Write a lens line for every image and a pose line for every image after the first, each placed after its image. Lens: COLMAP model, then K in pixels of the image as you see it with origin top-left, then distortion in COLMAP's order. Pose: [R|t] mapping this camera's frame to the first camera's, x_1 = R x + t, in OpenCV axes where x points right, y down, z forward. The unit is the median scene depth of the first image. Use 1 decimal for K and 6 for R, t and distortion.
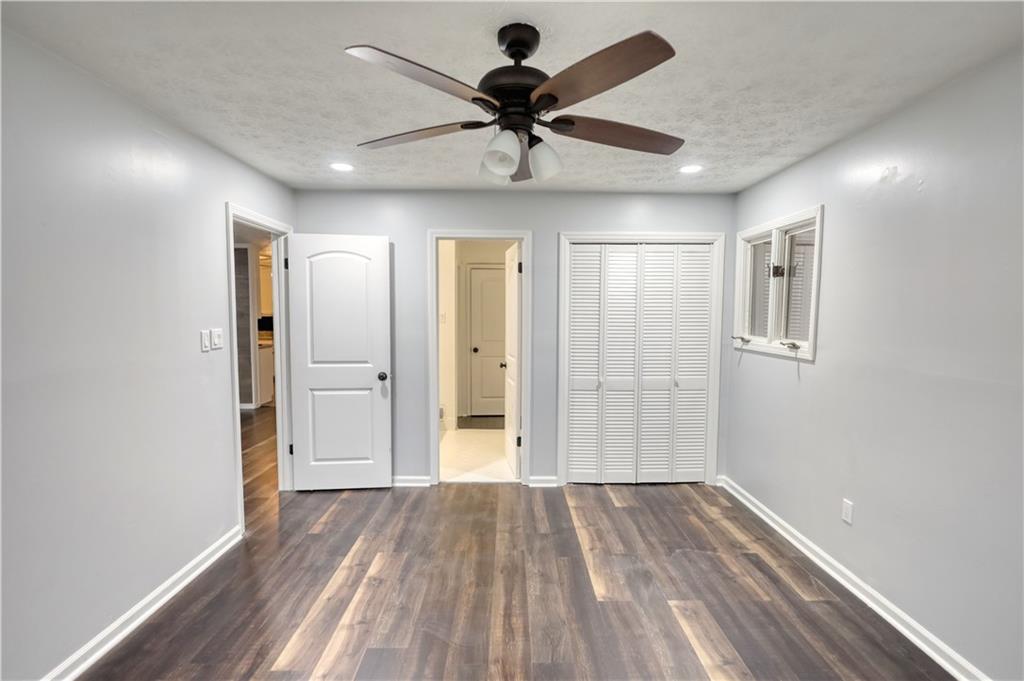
lens RADIAL K [[480.5, 0, 509.9], [0, 480.5, 343.3], [0, 0, 1]] dist [-0.000286, -0.000008]
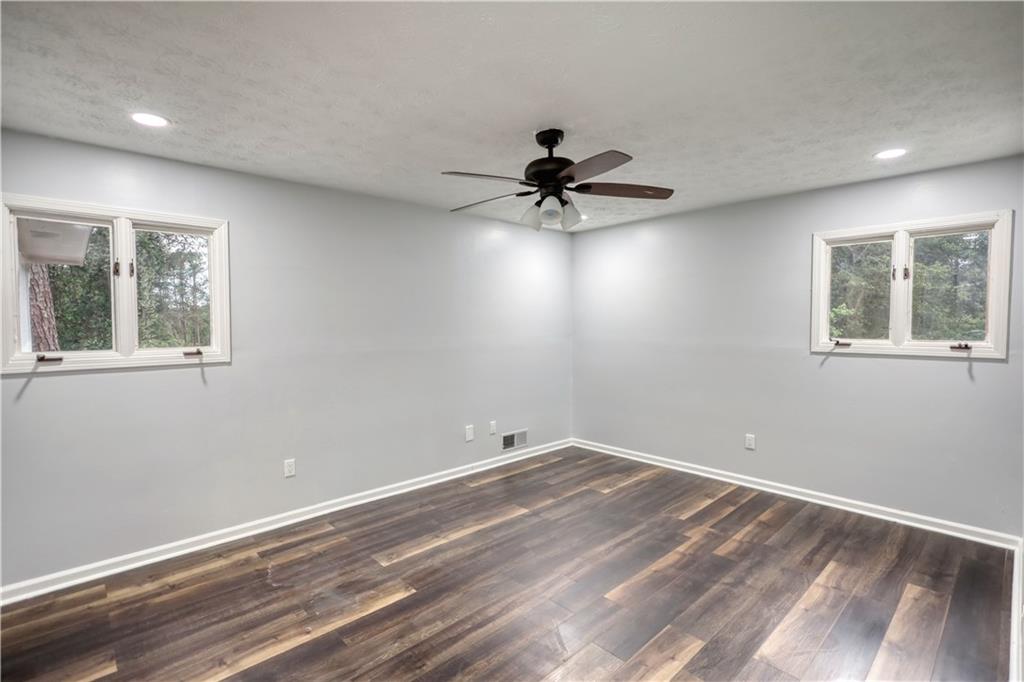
lens RADIAL K [[480.5, 0, 509.6], [0, 480.5, 336.8], [0, 0, 1]] dist [-0.000286, -0.000008]
pose [[-0.674286, -0.024917, 0.738050, -0.645320], [0.051199, 0.995448, 0.080383, -0.081389], [-0.736694, 0.091988, -0.669941, 1.358967]]
